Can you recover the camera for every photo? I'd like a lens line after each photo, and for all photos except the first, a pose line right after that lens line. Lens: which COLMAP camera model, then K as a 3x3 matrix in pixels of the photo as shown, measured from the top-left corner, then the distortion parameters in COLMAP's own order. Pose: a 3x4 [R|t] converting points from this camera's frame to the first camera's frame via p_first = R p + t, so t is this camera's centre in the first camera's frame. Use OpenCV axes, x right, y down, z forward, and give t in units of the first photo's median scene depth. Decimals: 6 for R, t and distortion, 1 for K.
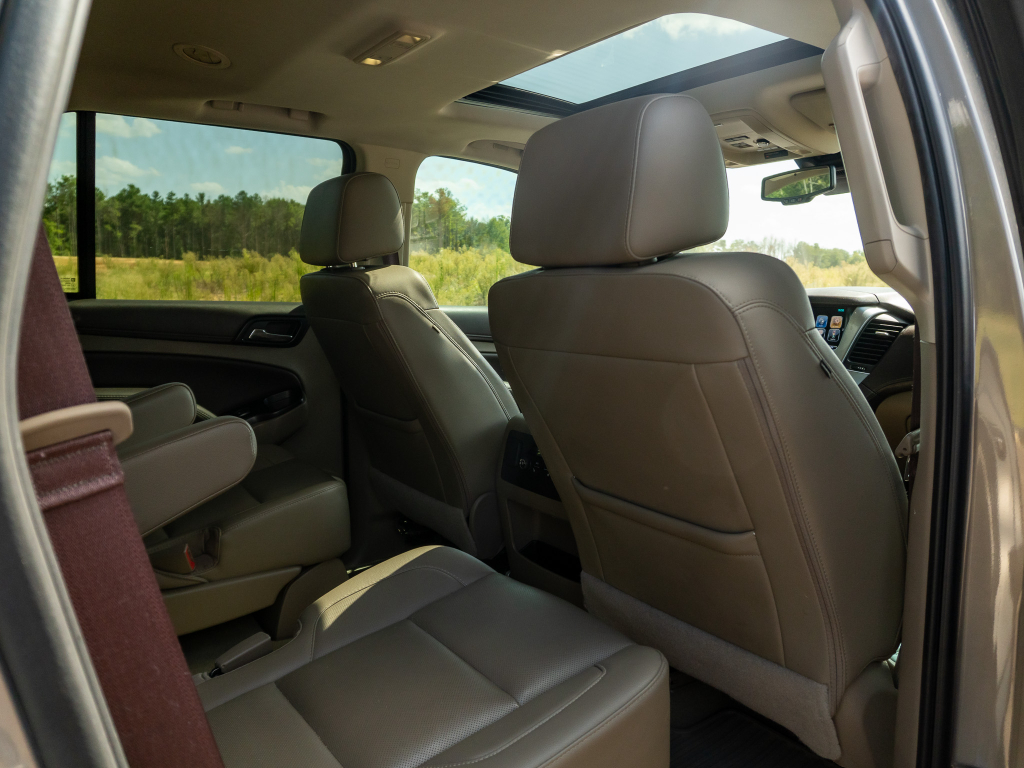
lens RADIAL K [[775.8, 0, 512.9], [0, 775.8, 386.7], [0, 0, 1]] dist [-0.019836, -0.004323]
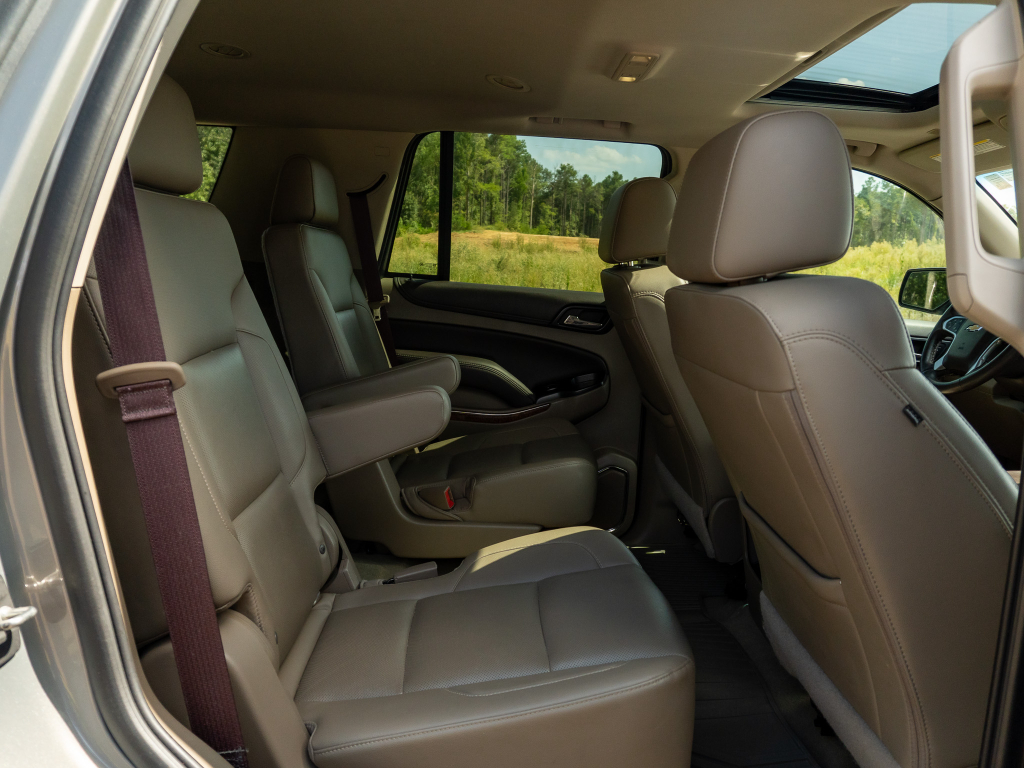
lens RADIAL K [[775.8, 0, 512.9], [0, 775.8, 386.7], [0, 0, 1]] dist [-0.019836, -0.004323]
pose [[0.837787, 0.124545, -0.531603, 0.245630], [-0.114375, 0.992067, 0.052173, -0.024801], [0.533883, 0.017092, 0.845386, 0.005955]]
